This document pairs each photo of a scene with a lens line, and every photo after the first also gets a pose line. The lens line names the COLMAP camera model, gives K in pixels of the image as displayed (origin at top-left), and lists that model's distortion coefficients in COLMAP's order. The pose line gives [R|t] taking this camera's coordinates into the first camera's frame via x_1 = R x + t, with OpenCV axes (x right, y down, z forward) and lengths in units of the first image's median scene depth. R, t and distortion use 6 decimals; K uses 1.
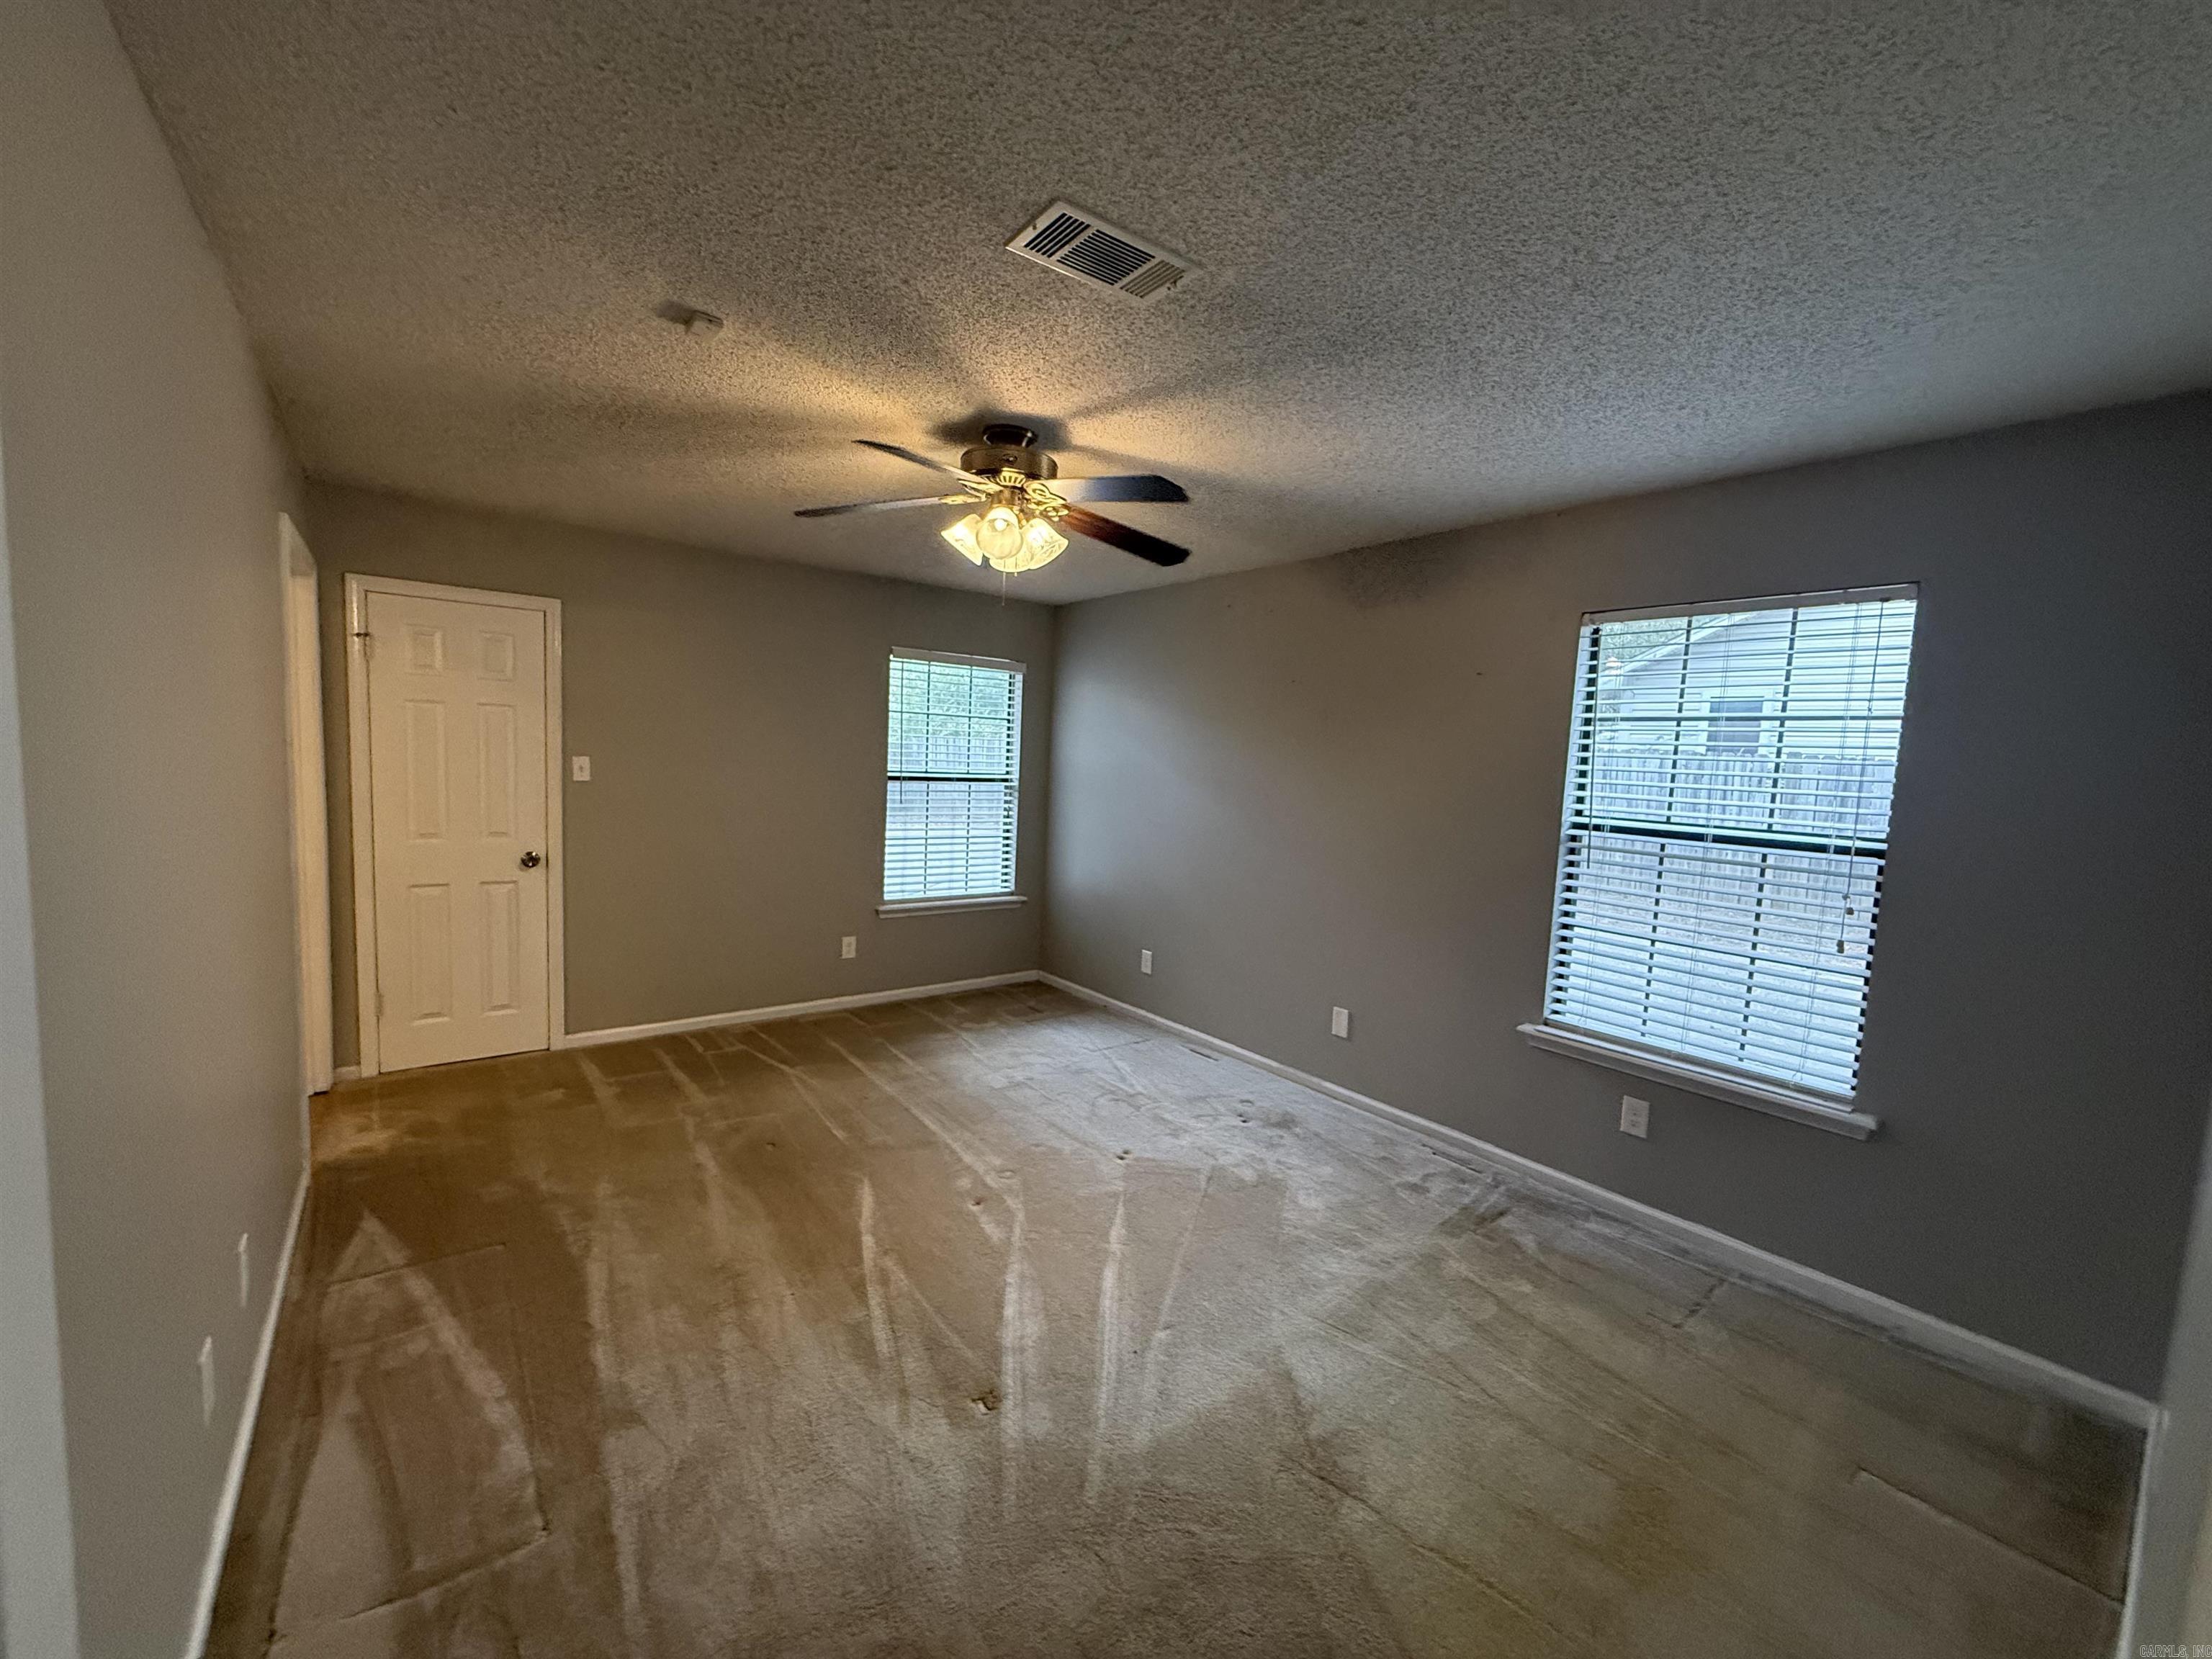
lens RADIAL K [[885.2, 0, 1102.8], [0, 885.2, 828.1], [0, 0, 1]] dist [0.000025, -0.000168]
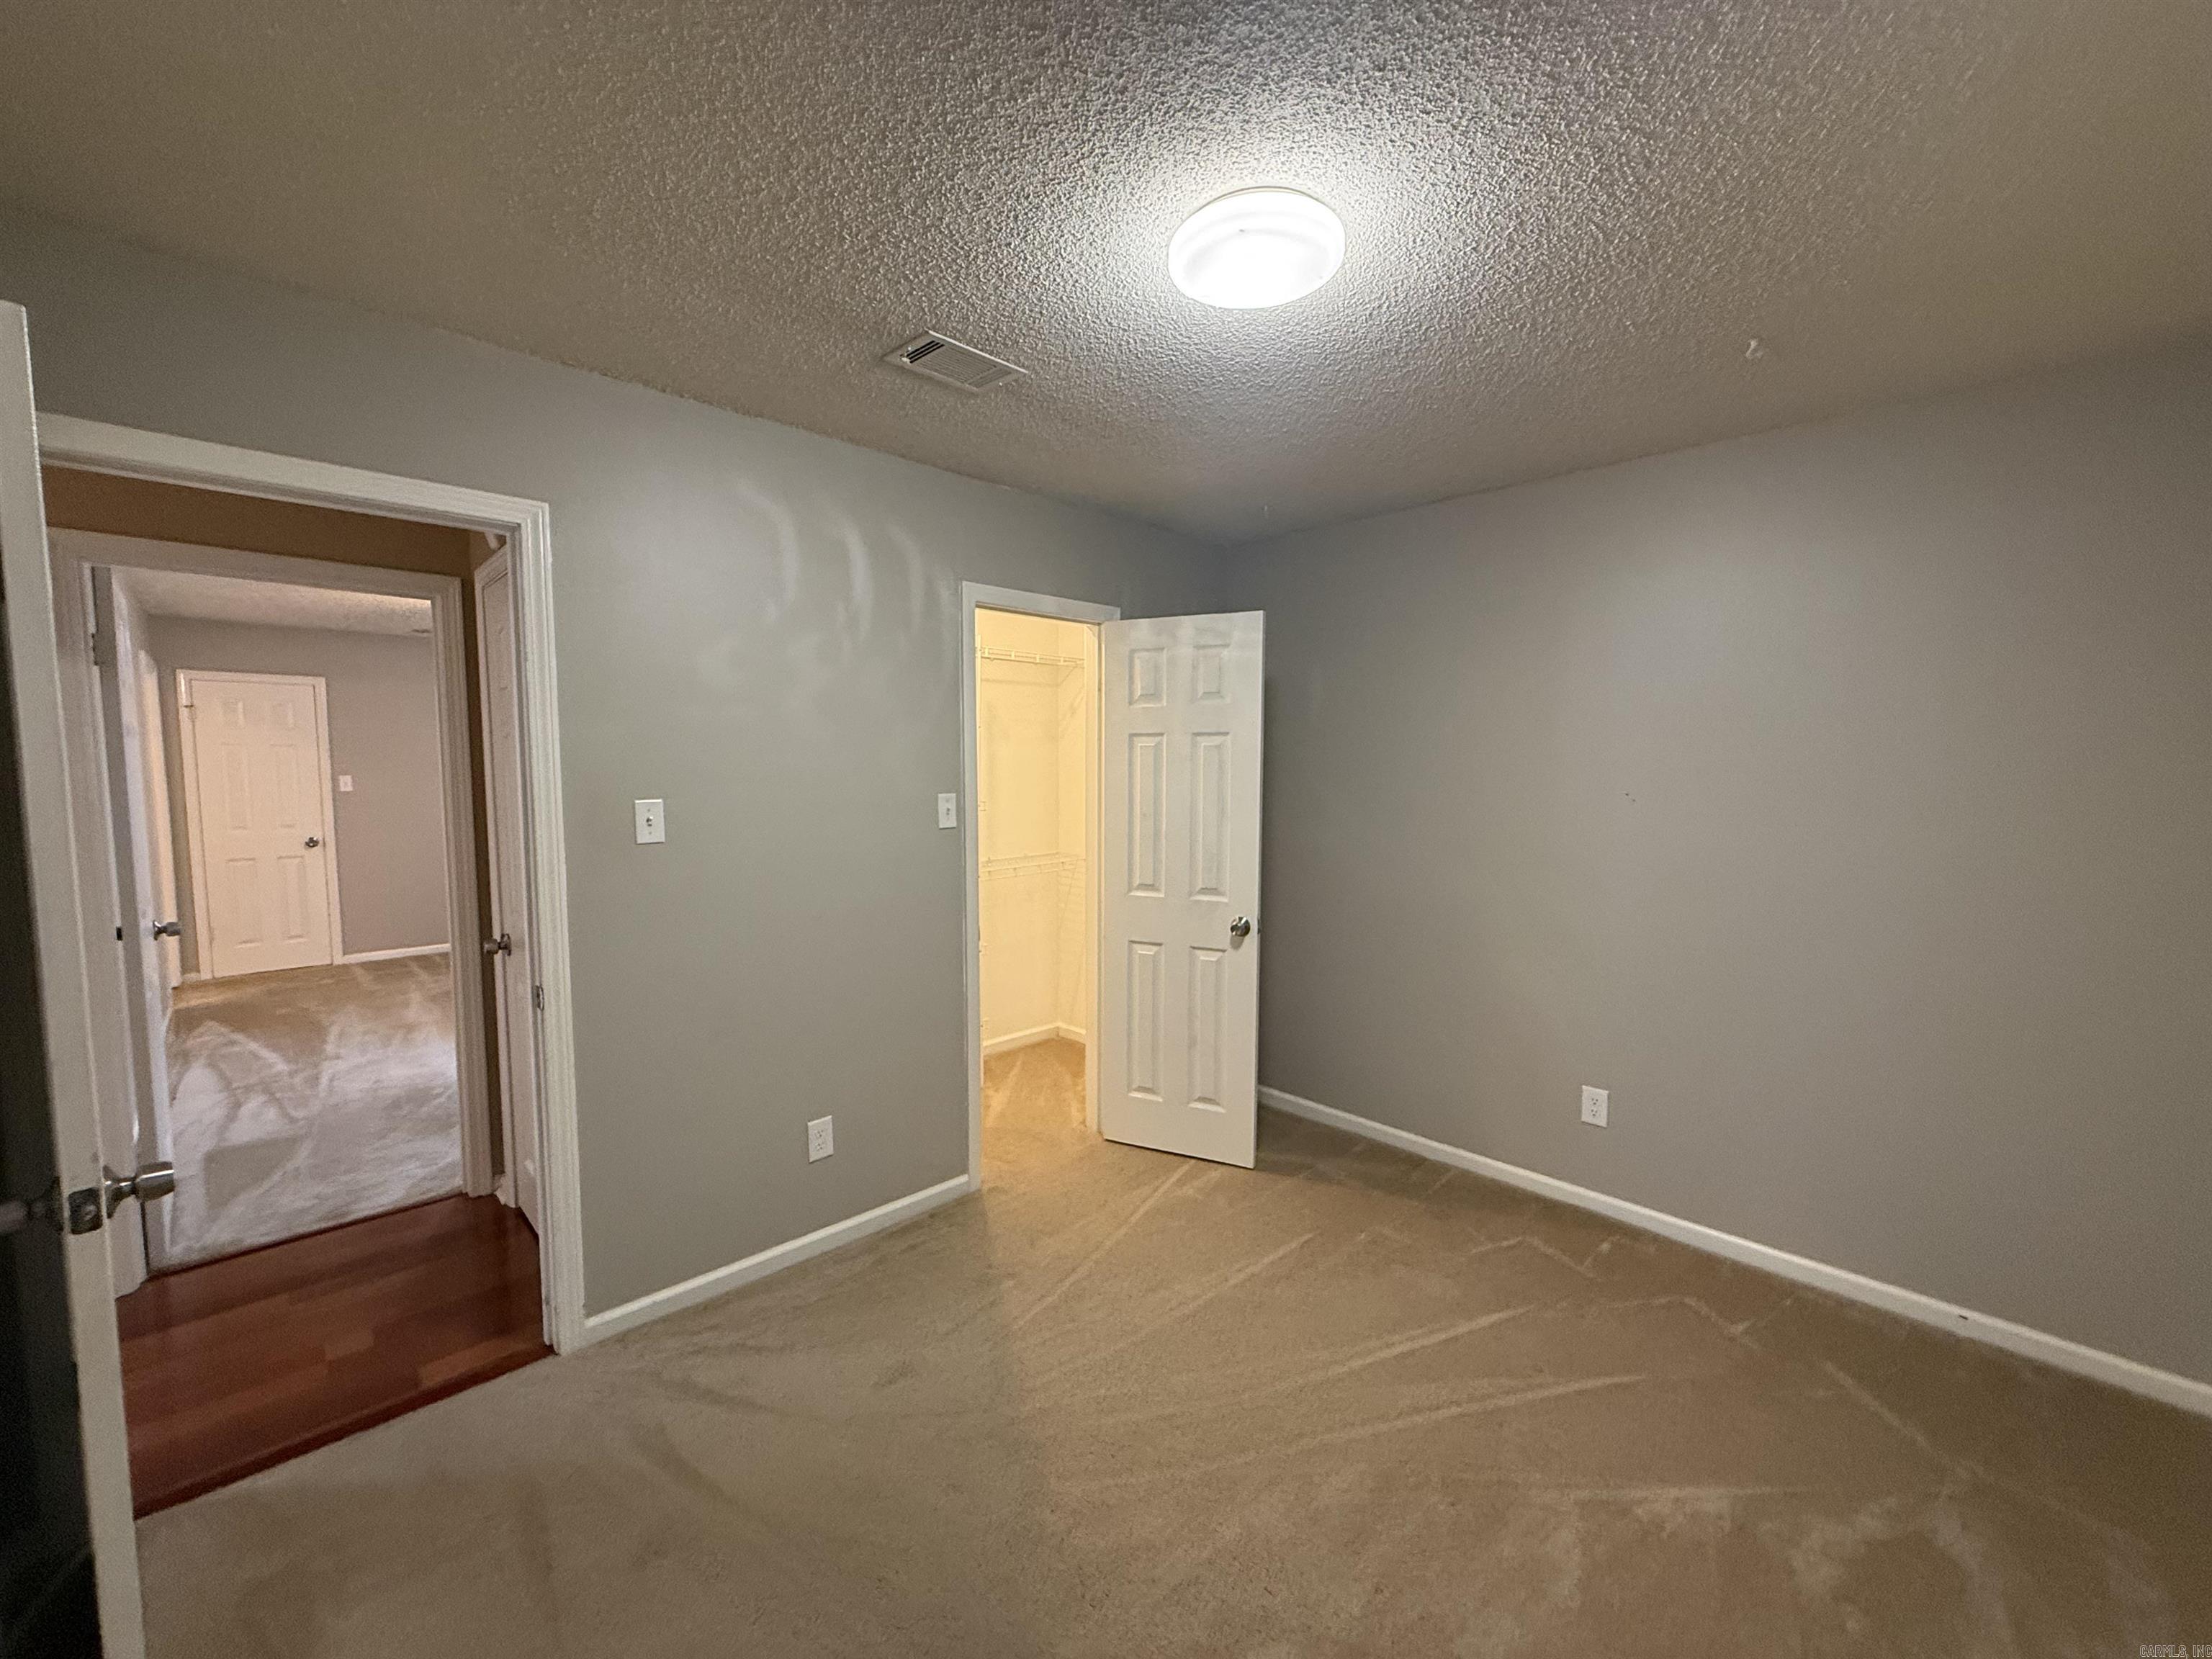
lens RADIAL K [[885.2, 0, 1099.9], [0, 885.2, 832.4], [0, 0, 1]] dist [0.000025, -0.000168]
pose [[0.993391, -0.046046, 0.105137, 0.612980], [0.046208, 0.998931, 0.000899, 0.085172], [-0.105066, 0.003965, 0.994457, -0.752951]]
